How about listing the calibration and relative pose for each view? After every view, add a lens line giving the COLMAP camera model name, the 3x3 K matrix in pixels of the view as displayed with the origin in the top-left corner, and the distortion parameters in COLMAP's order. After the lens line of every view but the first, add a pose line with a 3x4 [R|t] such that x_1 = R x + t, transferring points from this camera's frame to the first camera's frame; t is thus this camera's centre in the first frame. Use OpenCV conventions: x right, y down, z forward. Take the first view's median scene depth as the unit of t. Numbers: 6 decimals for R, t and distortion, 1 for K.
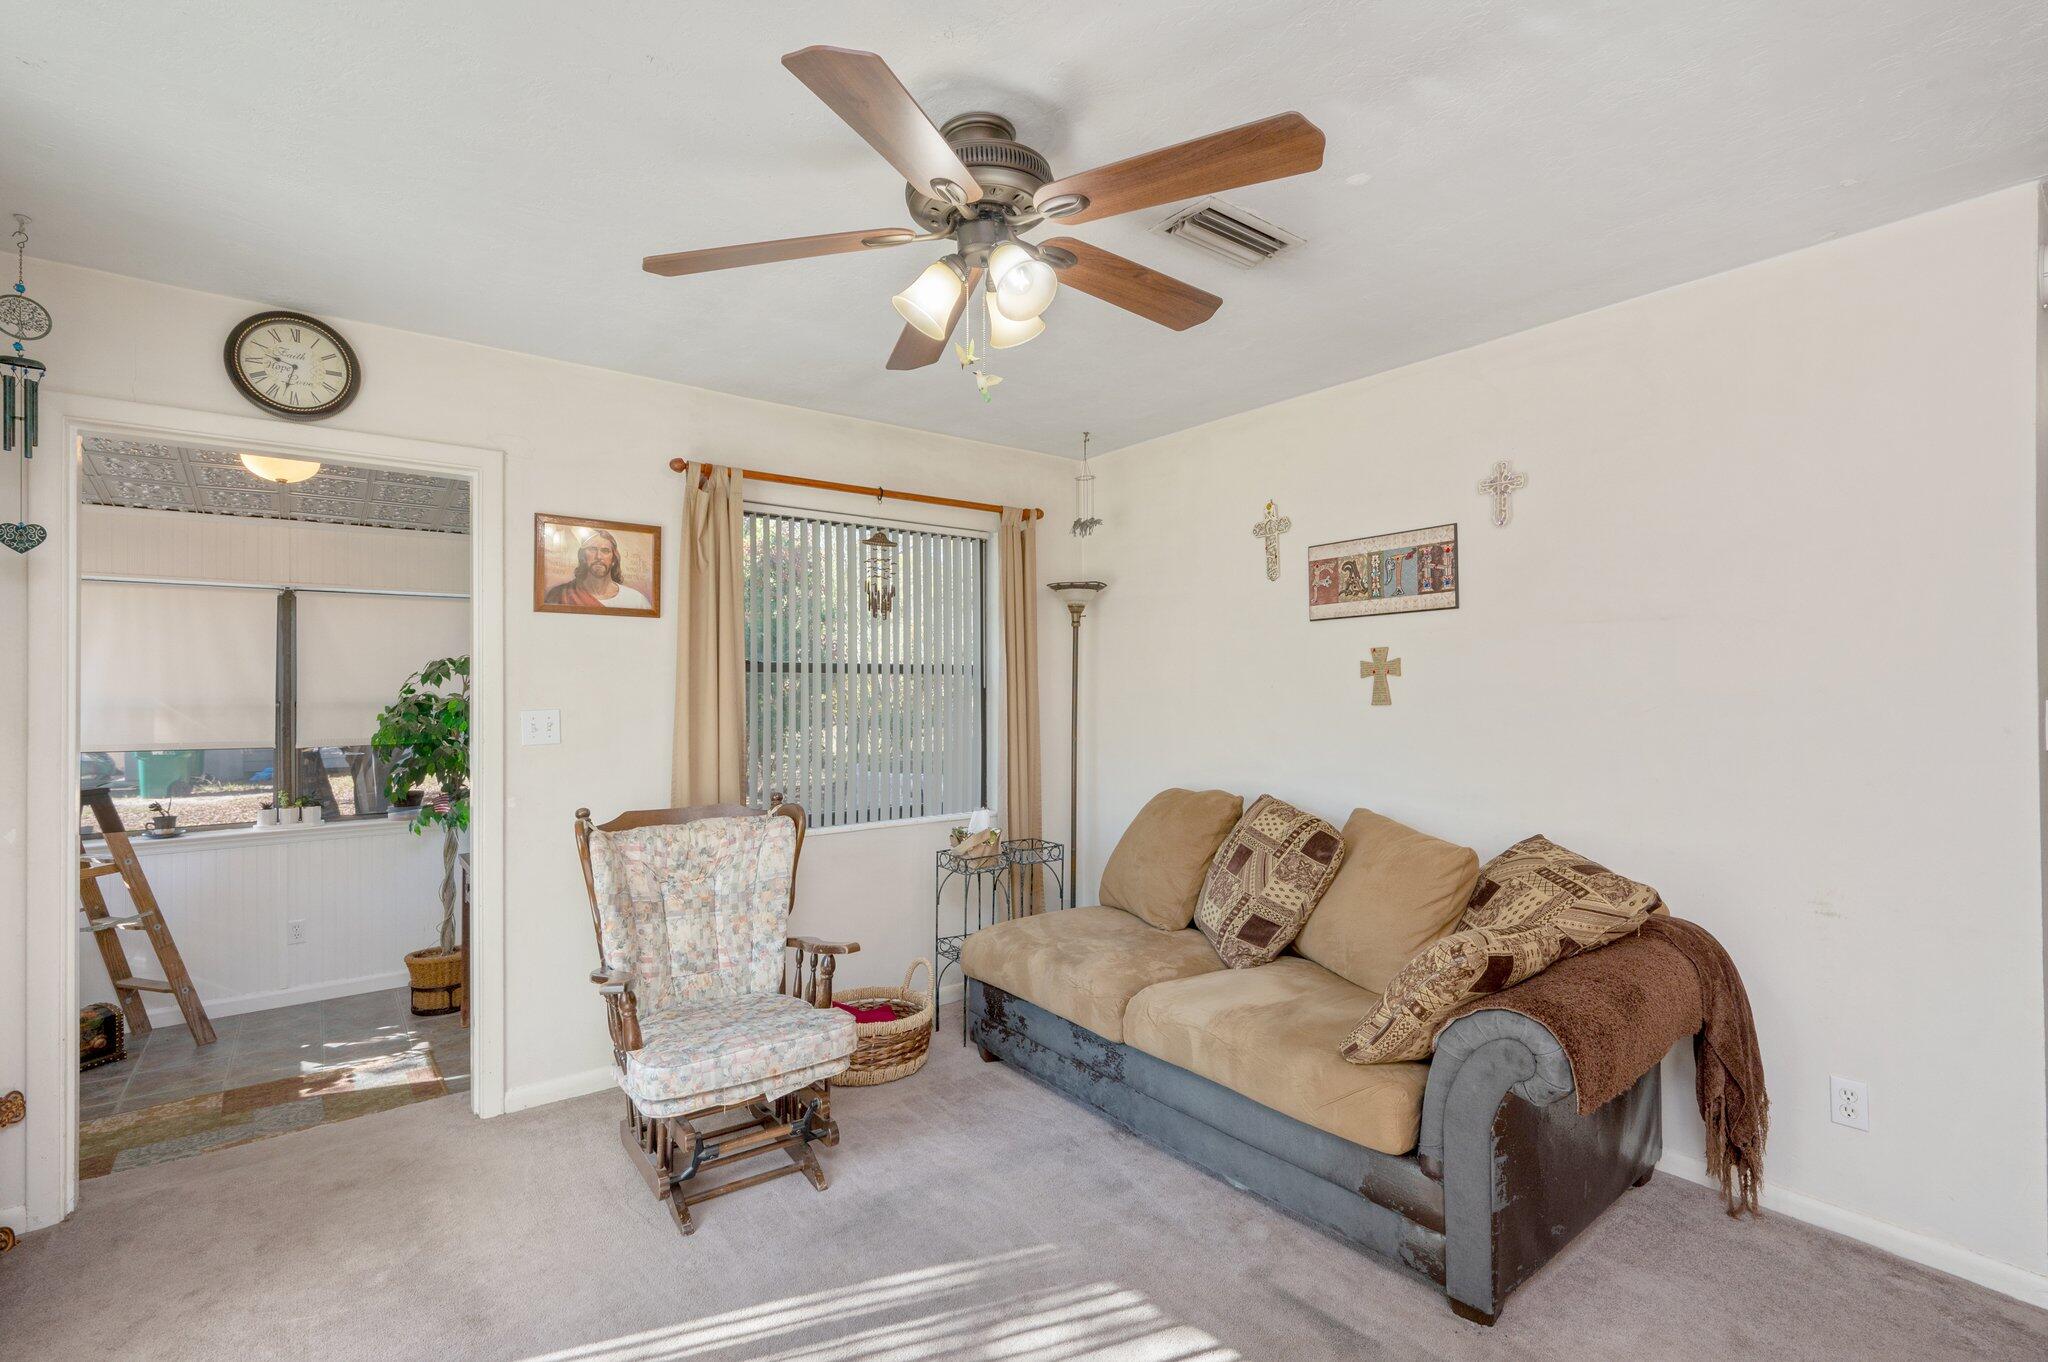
lens RADIAL K [[915.1, 0, 1018.0], [0, 915.1, 682.6], [0, 0, 1]] dist [-0.002131, -0.000180]
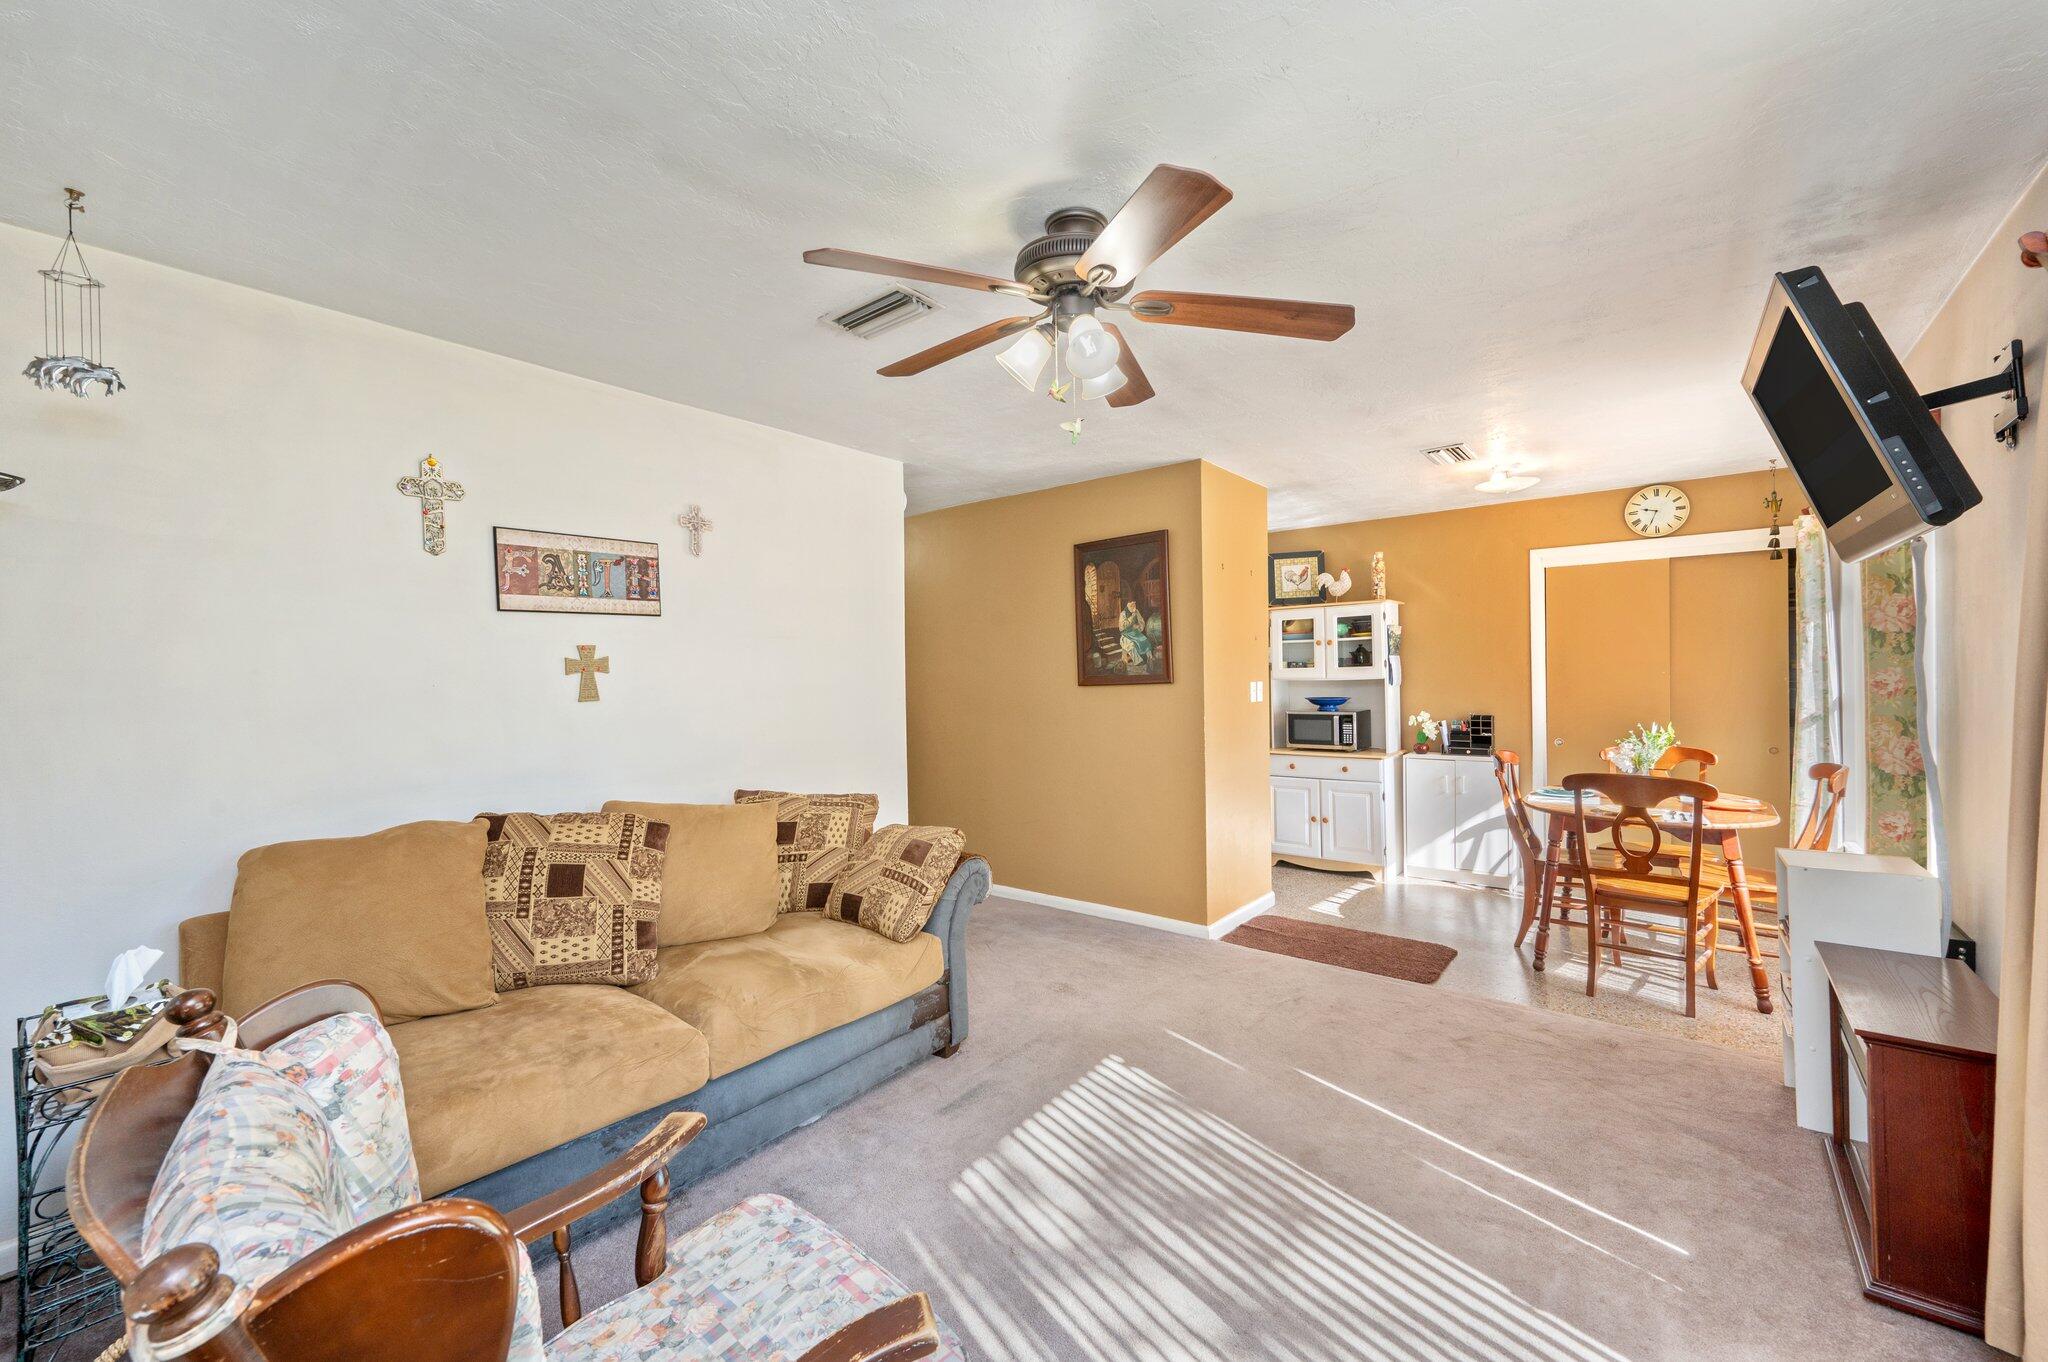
lens RADIAL K [[806.4, 0, 1020.6], [0, 806.4, 677.8], [0, 0, 1]] dist [0.002253, 0.000131]
pose [[-0.238546, 0.013768, 0.971034, -0.601885], [0.020776, 0.999743, -0.009072, 0.016437], [-0.970909, 0.018010, -0.238771, 0.751549]]
